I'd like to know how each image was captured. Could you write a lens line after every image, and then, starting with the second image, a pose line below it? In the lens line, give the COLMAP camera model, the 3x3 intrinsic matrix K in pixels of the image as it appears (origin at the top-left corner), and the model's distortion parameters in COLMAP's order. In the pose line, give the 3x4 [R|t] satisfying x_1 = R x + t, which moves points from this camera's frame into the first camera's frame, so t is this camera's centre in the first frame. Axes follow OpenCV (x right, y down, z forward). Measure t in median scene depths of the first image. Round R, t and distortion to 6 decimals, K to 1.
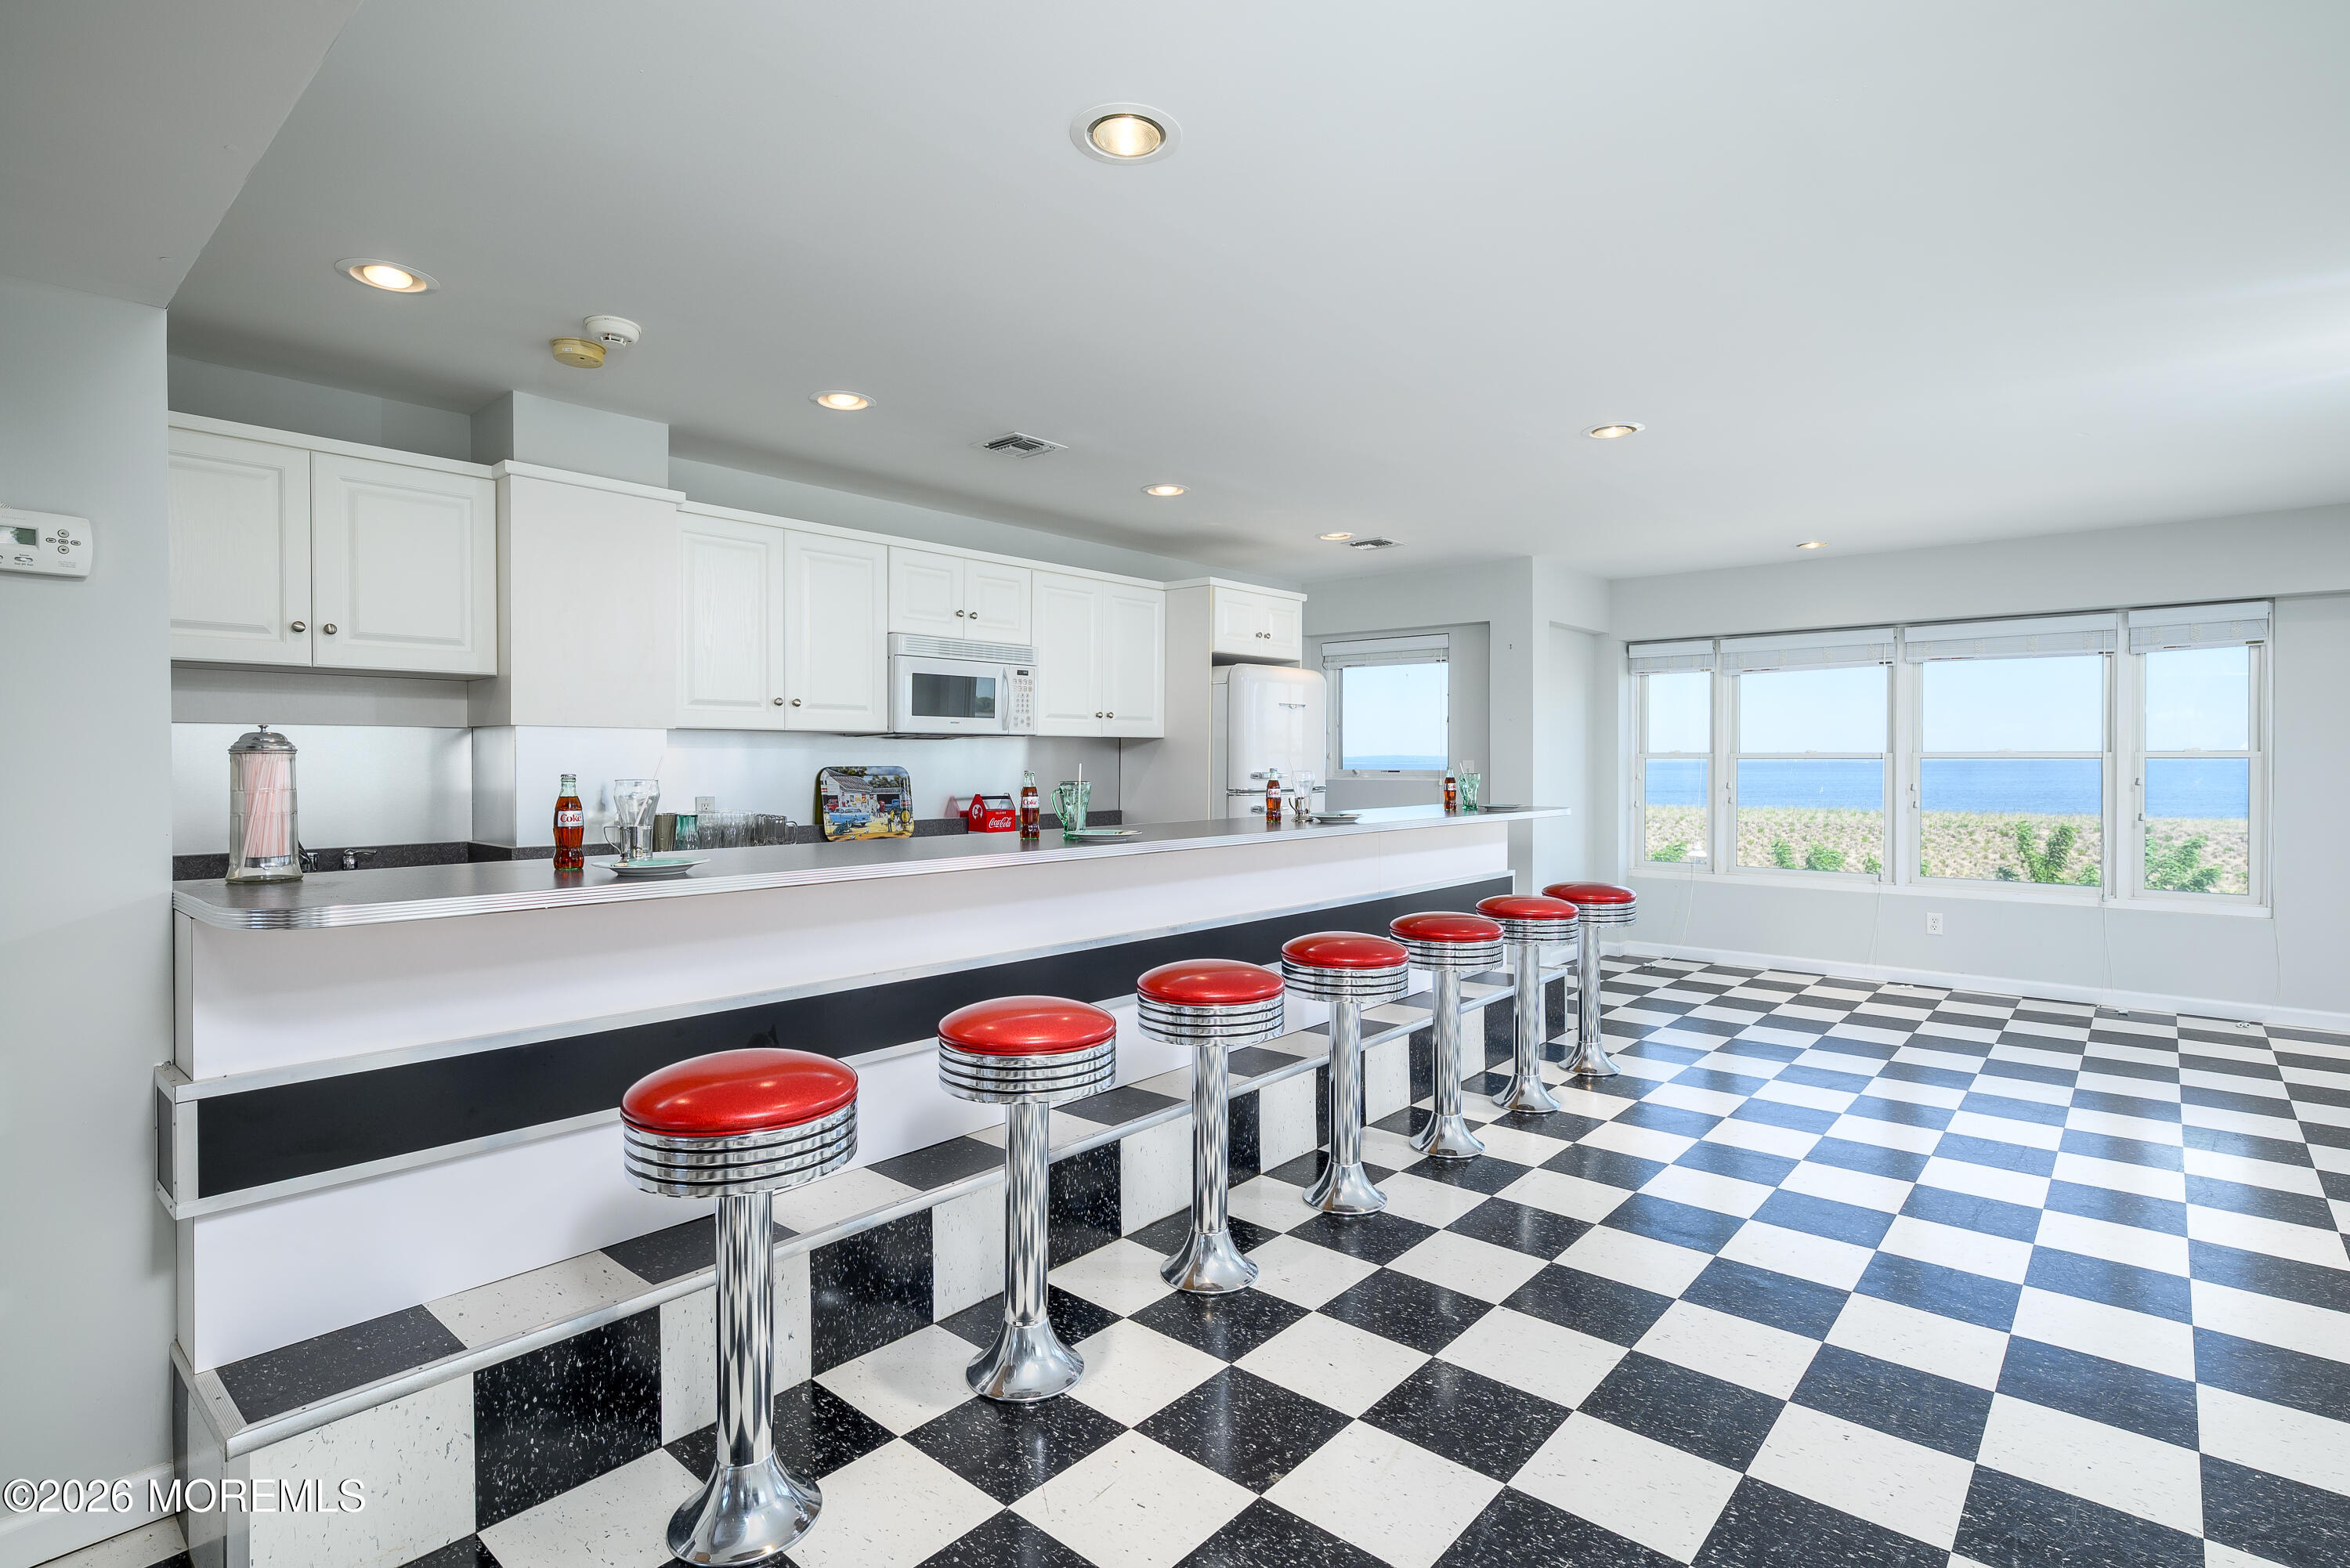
lens RADIAL K [[1207.2, 0, 1176.8], [0, 1207.2, 771.1], [0, 0, 1]] dist [-0.001590, 0.000264]
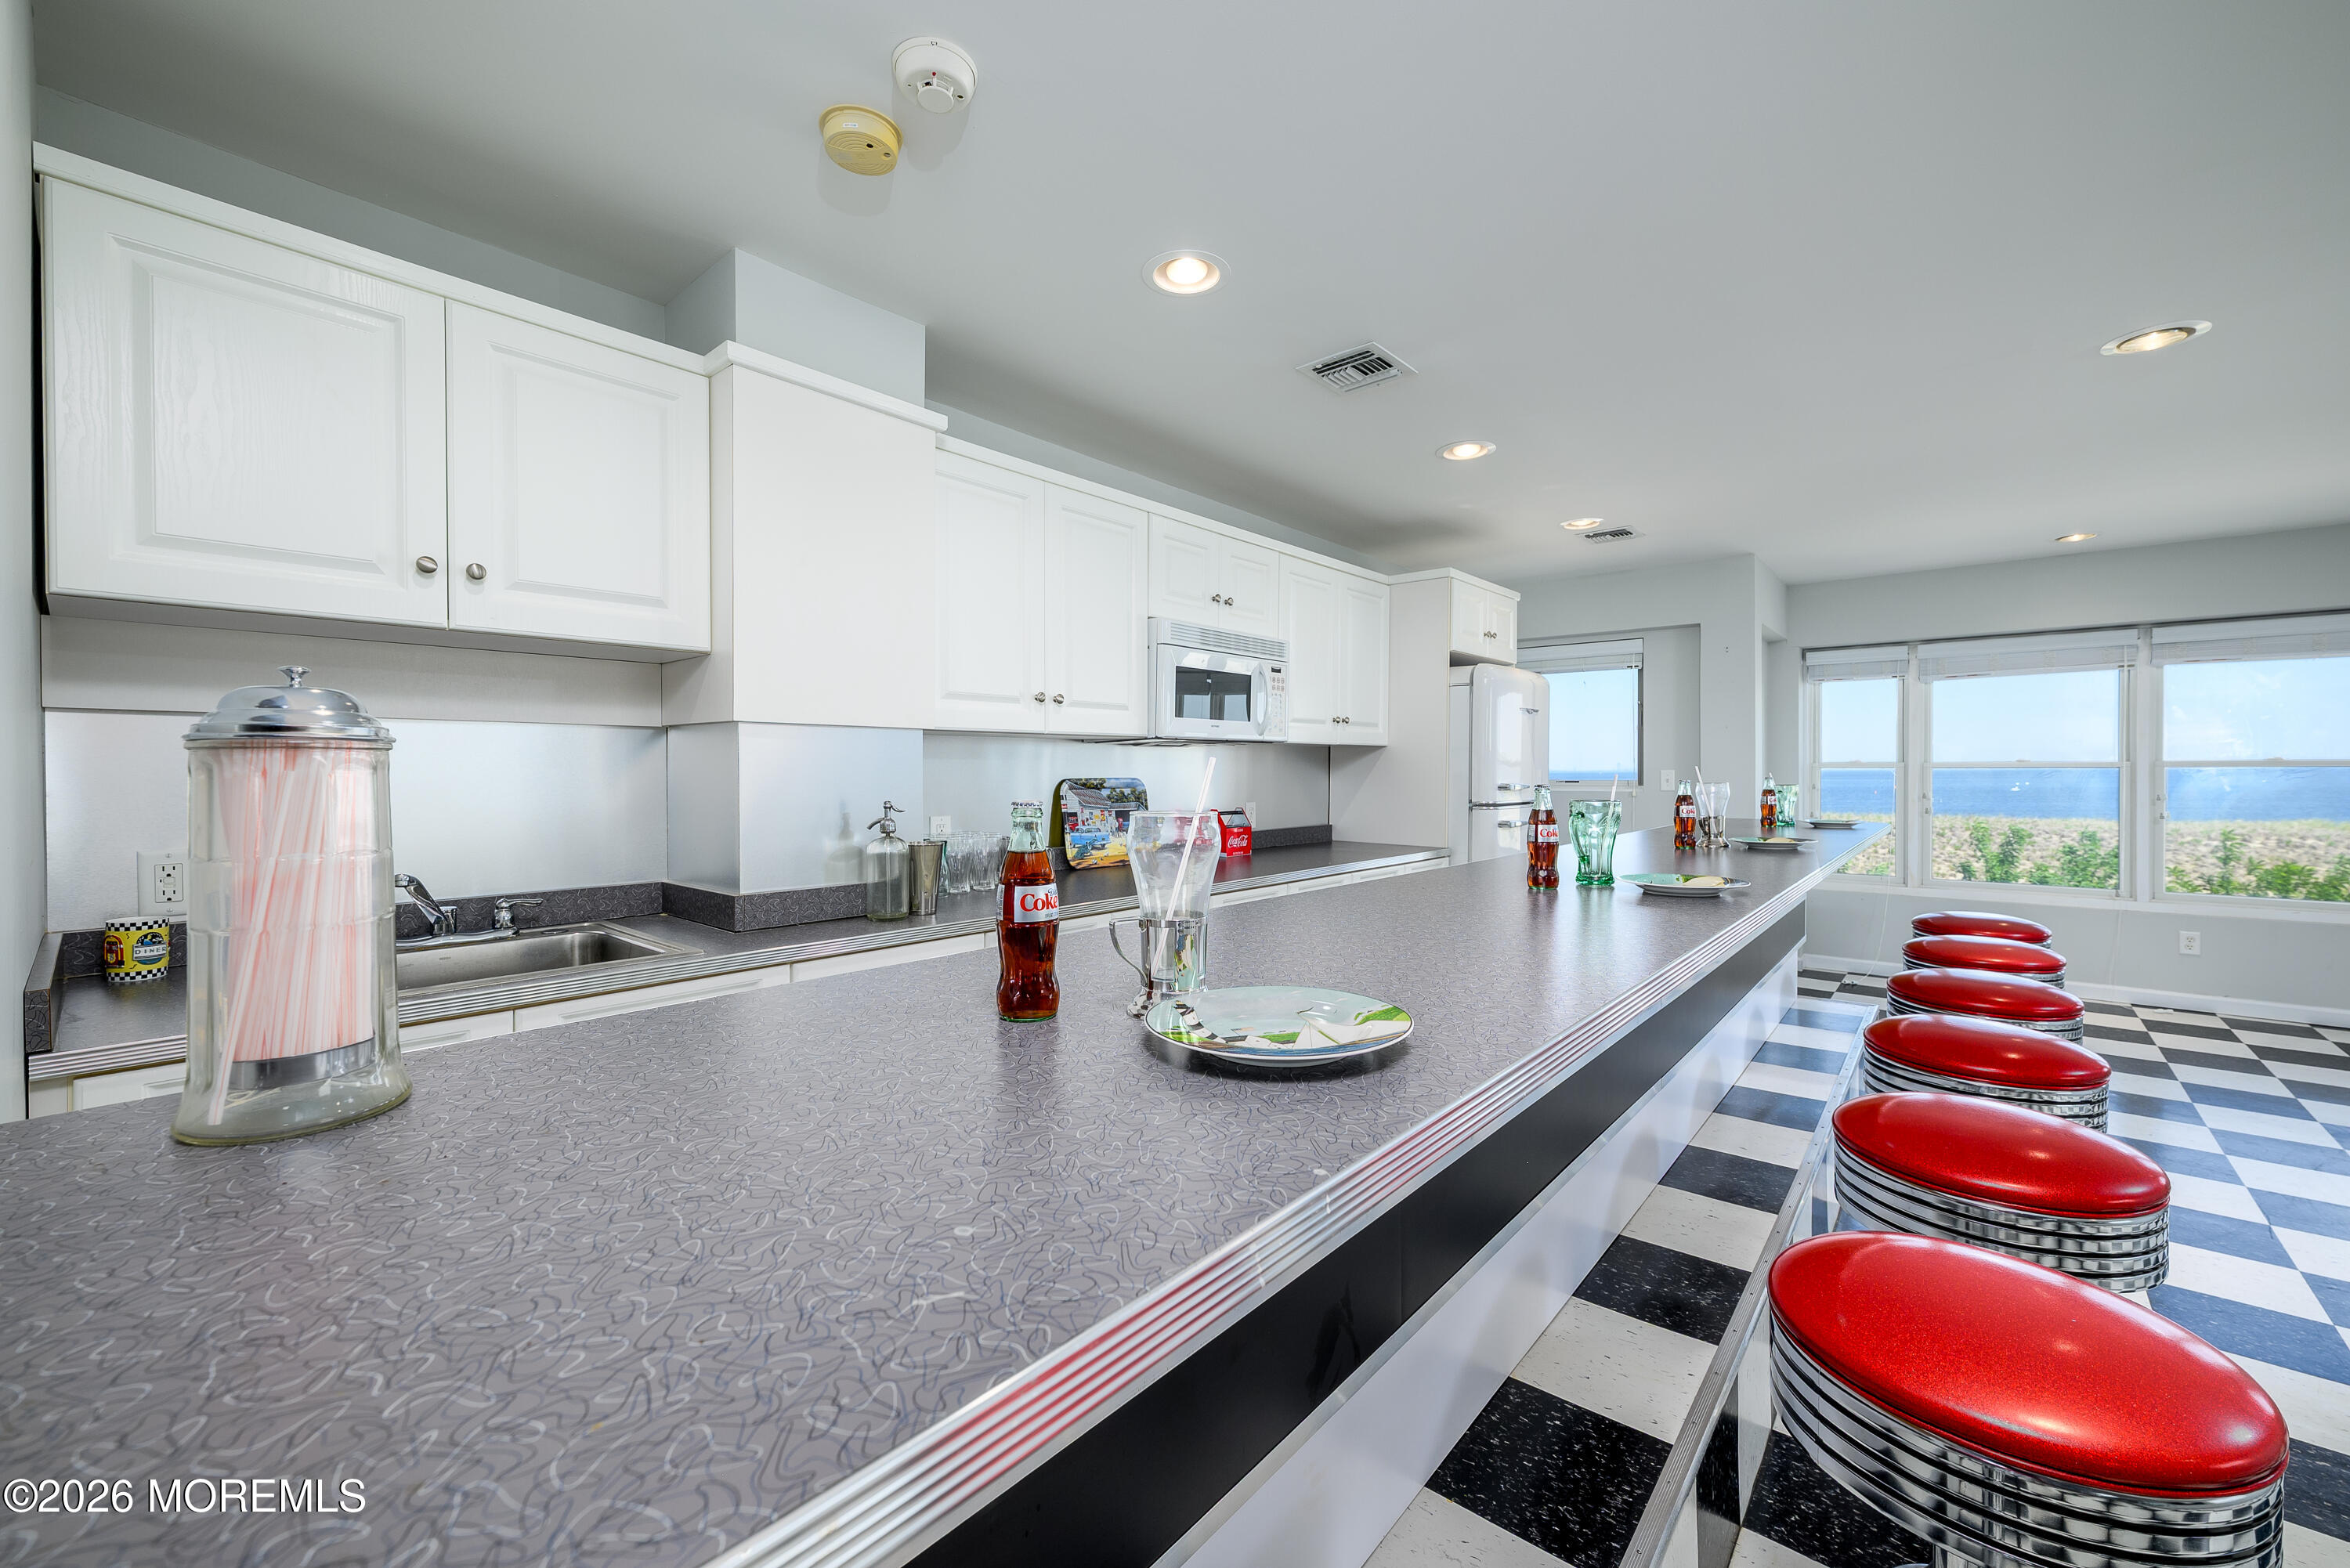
lens RADIAL K [[984.0, 0, 1172.5], [0, 984.0, 779.2], [0, 0, 1]] dist [0.006694, 0.000463]
pose [[0.999929, -0.002676, 0.011620, -0.217088], [0.002701, 0.999994, -0.002196, -0.001357], [-0.011614, 0.002227, 0.999930, 0.301916]]
